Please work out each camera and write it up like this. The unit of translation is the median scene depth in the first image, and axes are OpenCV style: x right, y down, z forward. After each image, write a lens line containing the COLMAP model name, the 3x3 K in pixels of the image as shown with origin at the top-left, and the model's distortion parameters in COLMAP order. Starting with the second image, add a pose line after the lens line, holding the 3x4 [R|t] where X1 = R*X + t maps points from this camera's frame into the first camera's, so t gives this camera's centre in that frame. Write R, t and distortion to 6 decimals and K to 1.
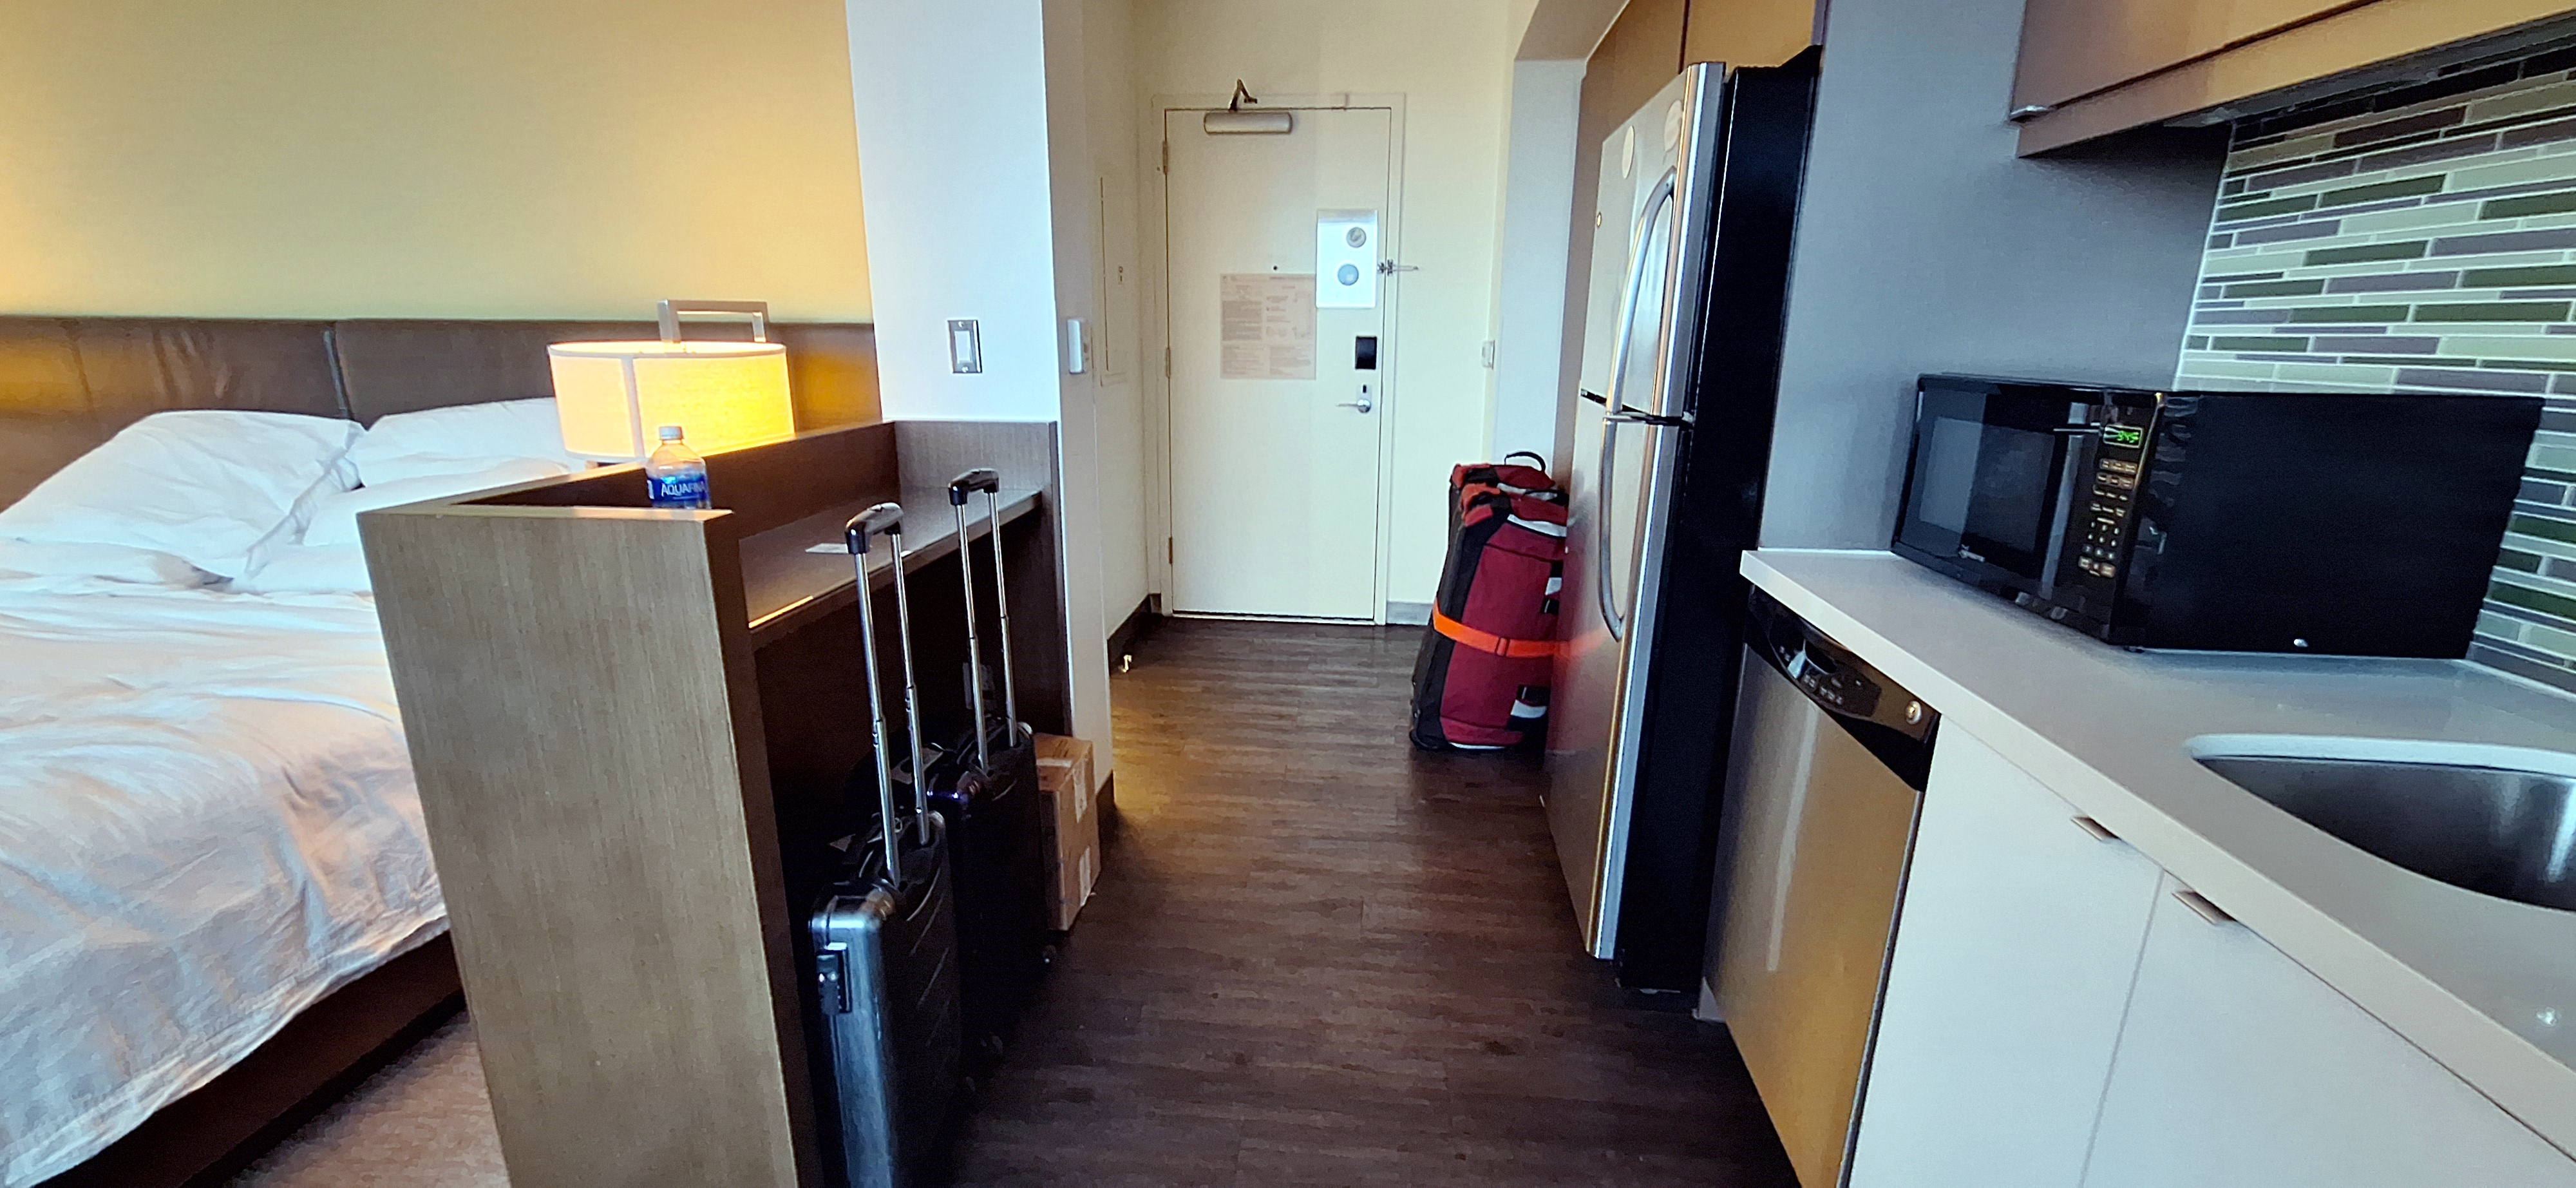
lens RADIAL K [[1030.7, 0, 1284.3], [0, 1030.7, 593.5], [0, 0, 1]] dist [0.001651, 0.001774]
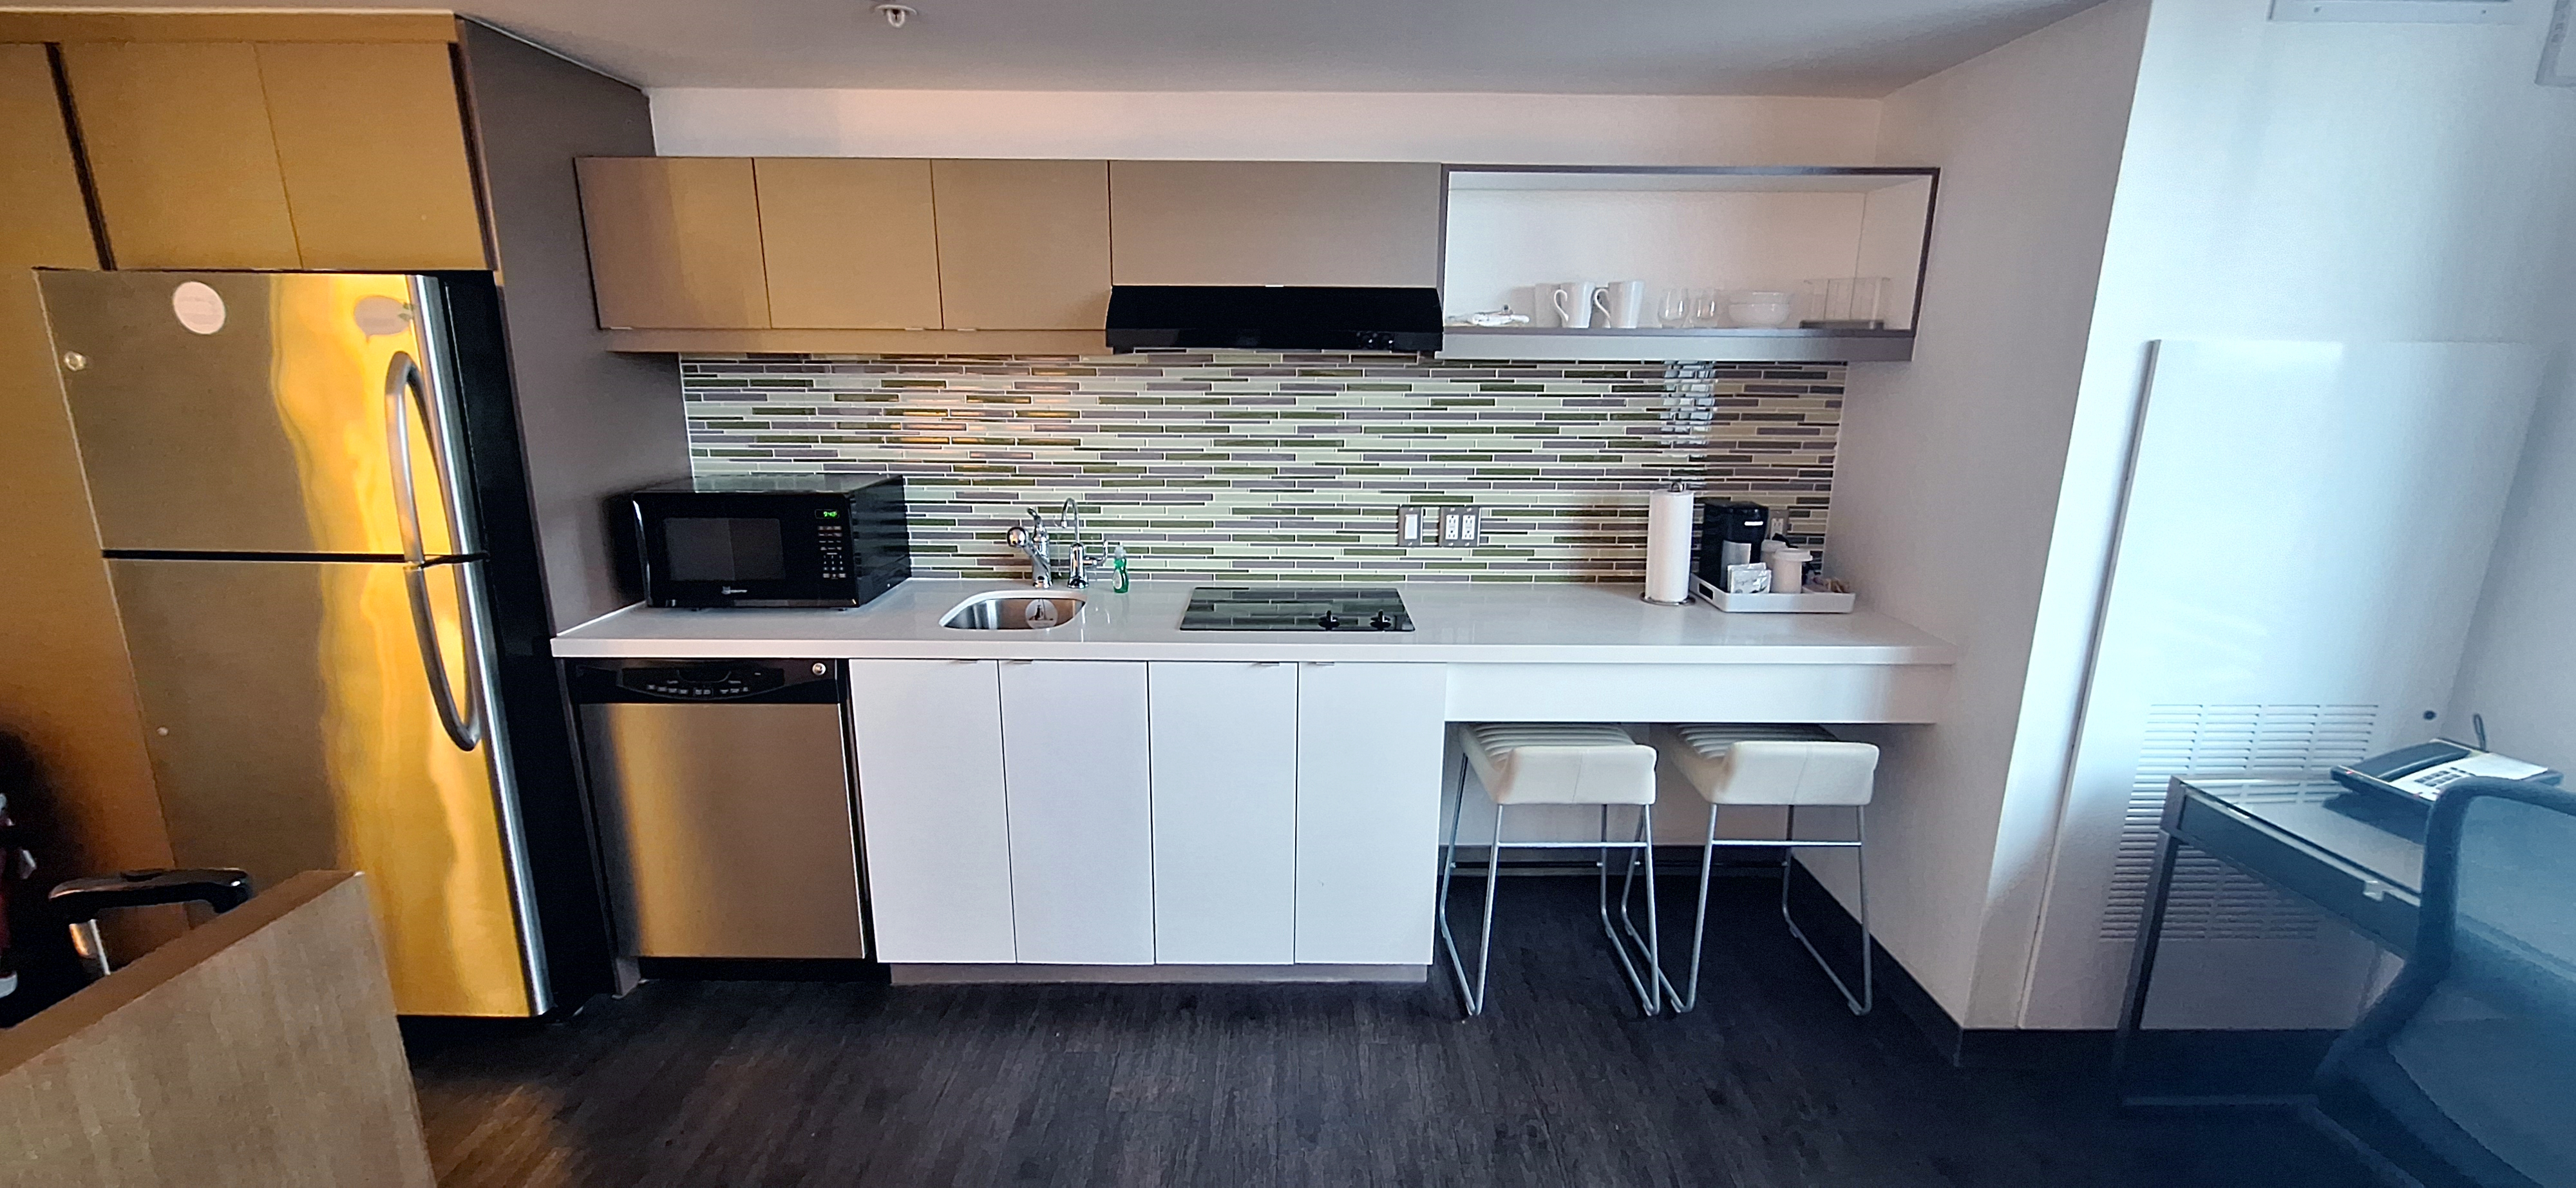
lens RADIAL K [[1030.7, 0, 1290.8], [0, 1030.7, 594.0], [0, 0, 1]] dist [0.001651, 0.001774]
pose [[-0.098707, -0.238469, 0.966121, -0.734976], [0.242253, 0.935896, 0.255759, -0.166691], [-0.965179, 0.259291, -0.034609, 0.108486]]
